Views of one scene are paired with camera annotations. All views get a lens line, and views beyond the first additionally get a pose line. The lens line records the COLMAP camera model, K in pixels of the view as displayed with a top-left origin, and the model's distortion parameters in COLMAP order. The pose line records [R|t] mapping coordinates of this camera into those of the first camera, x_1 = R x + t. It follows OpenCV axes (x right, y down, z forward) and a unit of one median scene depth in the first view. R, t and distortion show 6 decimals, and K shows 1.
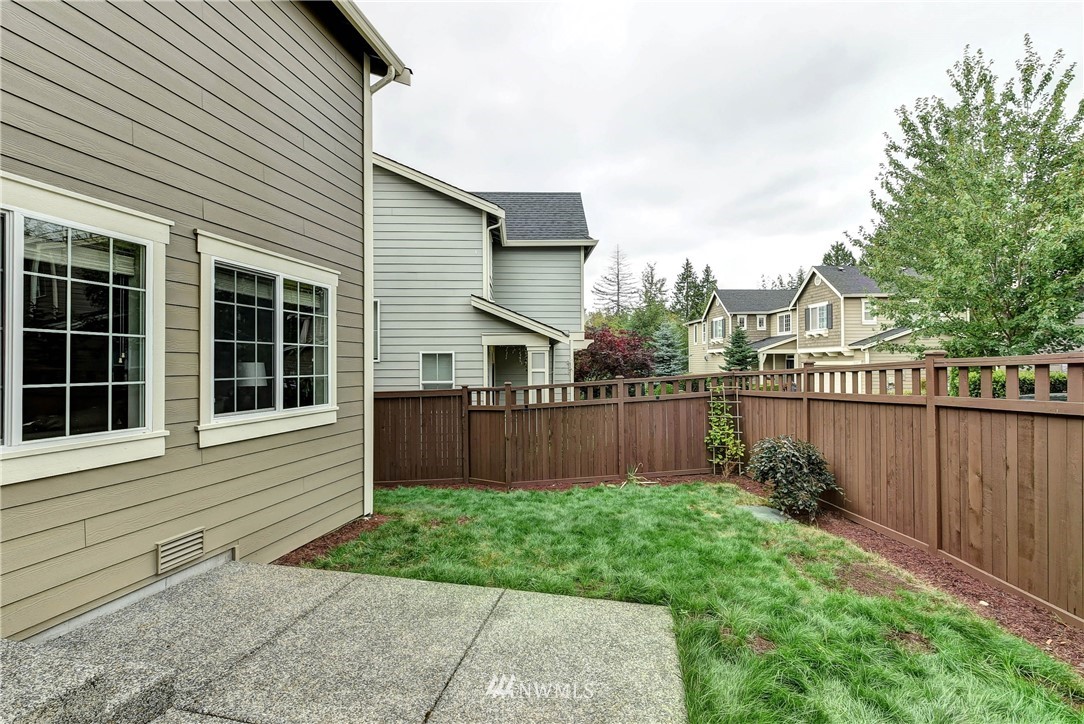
lens RADIAL K [[480.6, 0, 536.0], [0, 480.6, 361.0], [0, 0, 1]] dist [-0.000485, 0.008412]
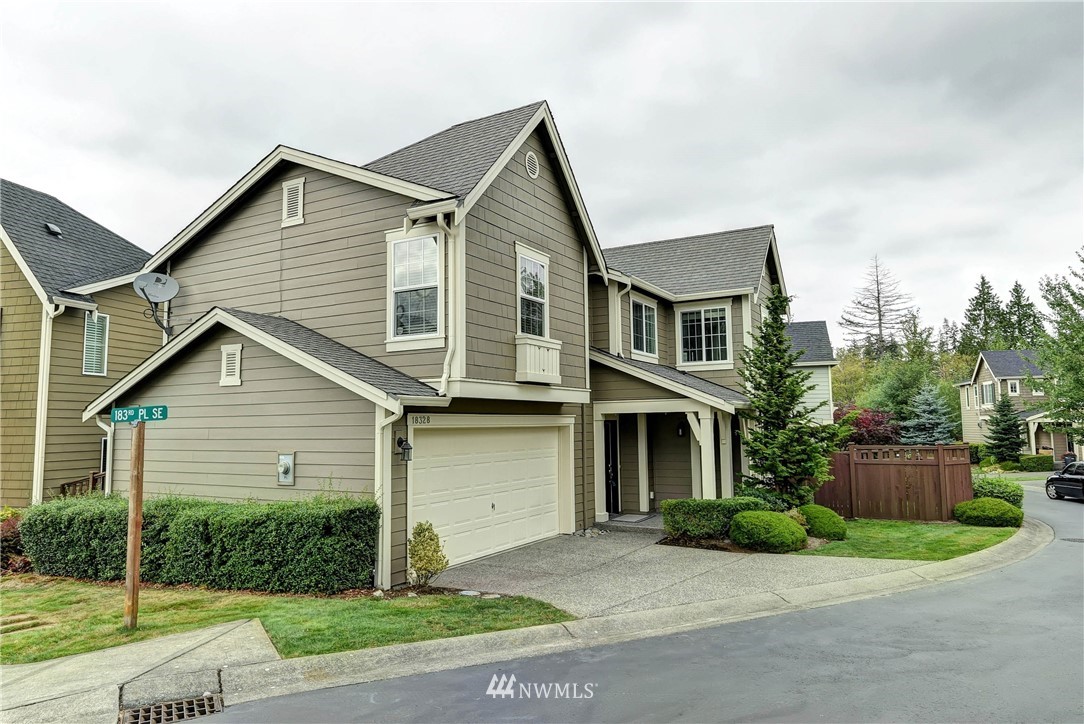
lens RADIAL K [[703.4, 0, 542.0], [0, 703.4, 362.0], [0, 0, 1]] dist [-0.001561, -0.000408]
pose [[0.958196, -0.032143, -0.284301, -0.058134], [0.009141, 0.996601, -0.081868, -0.026518], [0.285966, 0.075847, 0.955233, -0.563834]]
